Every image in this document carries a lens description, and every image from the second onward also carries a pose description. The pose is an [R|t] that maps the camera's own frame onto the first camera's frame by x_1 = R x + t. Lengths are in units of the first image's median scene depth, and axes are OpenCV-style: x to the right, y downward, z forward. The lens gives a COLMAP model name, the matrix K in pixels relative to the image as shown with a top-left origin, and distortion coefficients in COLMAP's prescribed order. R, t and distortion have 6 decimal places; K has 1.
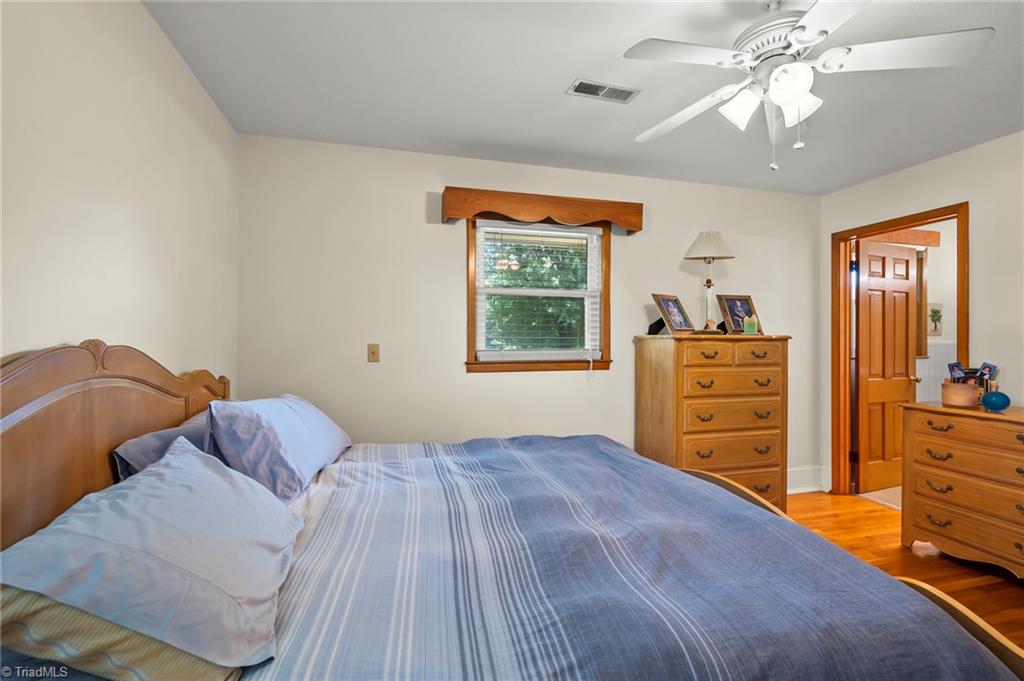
lens RADIAL K [[433.6, 0, 509.5], [0, 433.6, 342.4], [0, 0, 1]] dist [-0.000063, -0.000002]
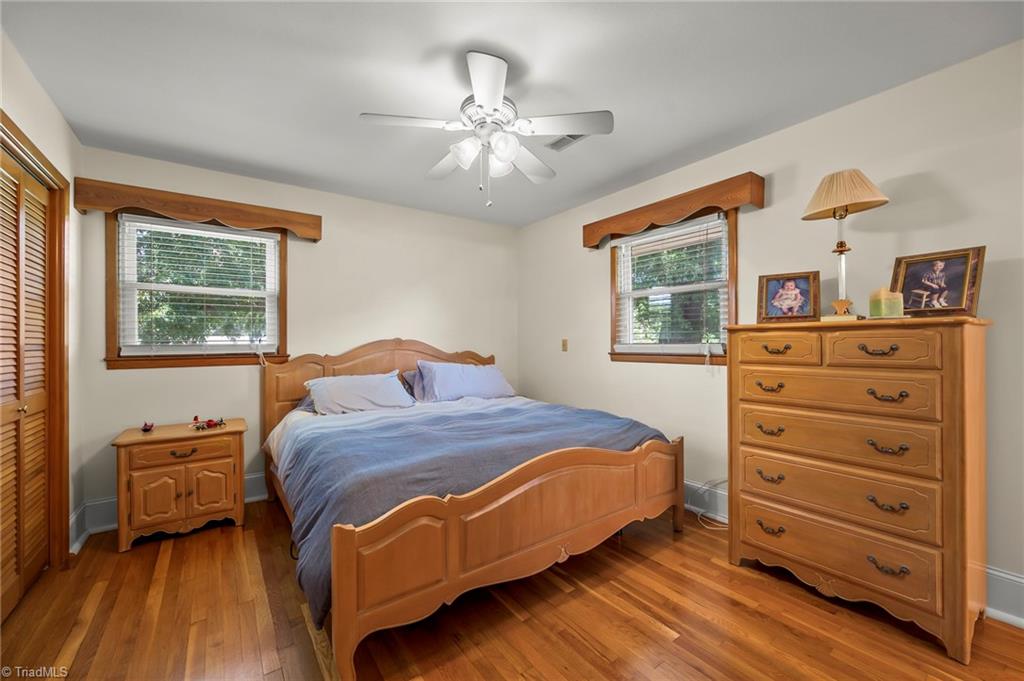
lens RADIAL K [[414.3, 0, 511.1], [0, 414.3, 342.8], [0, 0, 1]] dist [-0.001634, -0.000261]
pose [[0.347319, -0.001916, -0.937745, 0.952092], [0.003752, 0.999993, -0.000654, 0.014988], [0.937740, -0.003291, 0.347324, 0.294155]]
